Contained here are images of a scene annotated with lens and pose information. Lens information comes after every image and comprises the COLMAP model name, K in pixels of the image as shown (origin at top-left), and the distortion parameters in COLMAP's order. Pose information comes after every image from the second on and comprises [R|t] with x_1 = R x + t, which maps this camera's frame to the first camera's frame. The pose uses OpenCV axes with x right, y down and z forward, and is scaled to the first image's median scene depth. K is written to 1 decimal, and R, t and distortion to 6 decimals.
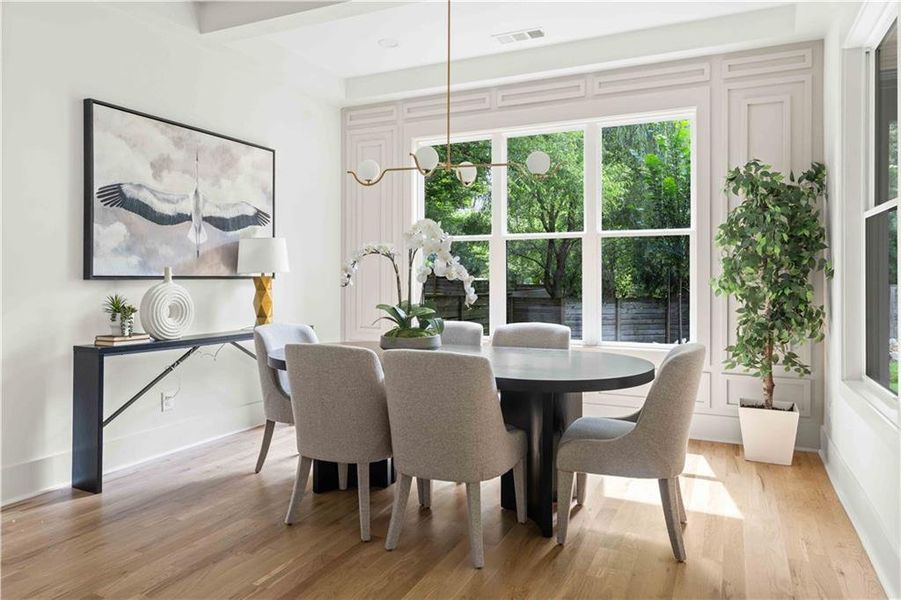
lens RADIAL K [[606.3, 0, 455.5], [0, 606.3, 276.4], [0, 0, 1]] dist [-0.000596, 0.003567]
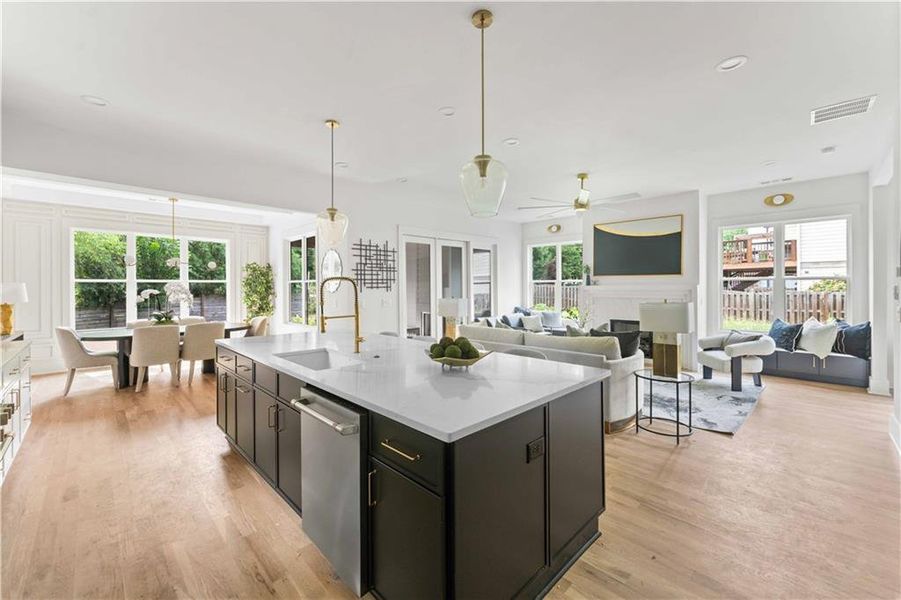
lens RADIAL K [[364.2, 0, 449.9], [0, 364.2, 285.0], [0, 0, 1]] dist [0.001756, 0.000189]
pose [[0.360067, 0.000613, 0.932926, -1.022266], [0.002919, 0.999994, -0.001783, -0.063241], [-0.932922, 0.003365, 0.360063, -0.745477]]
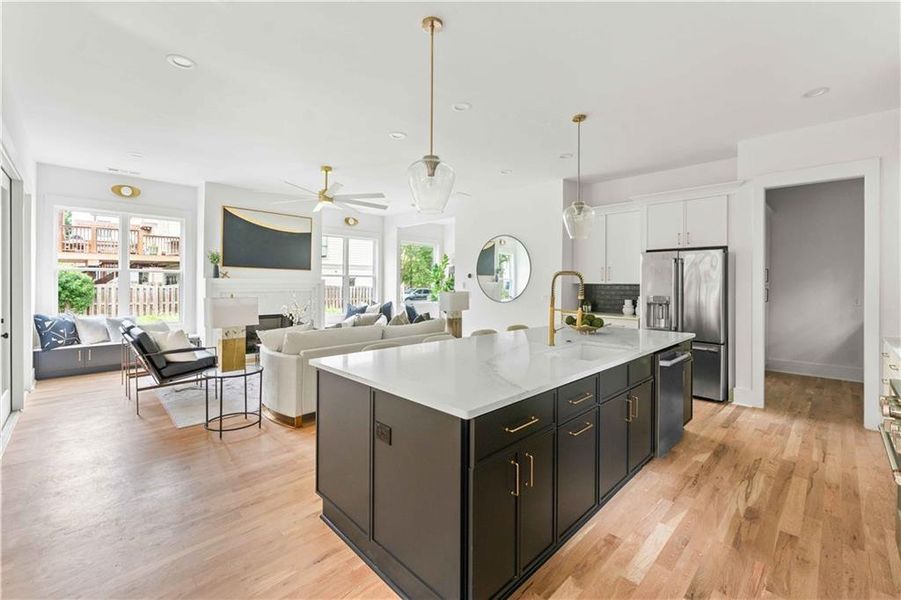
lens RADIAL K [[384.3, 0, 453.5], [0, 384.3, 271.7], [0, 0, 1]] dist [-0.004270, -0.000215]
pose [[-0.933544, -0.001570, 0.358459, -0.503975], [-0.011870, 0.999577, -0.026534, -0.057230], [-0.358266, -0.029026, -0.933168, 0.501641]]
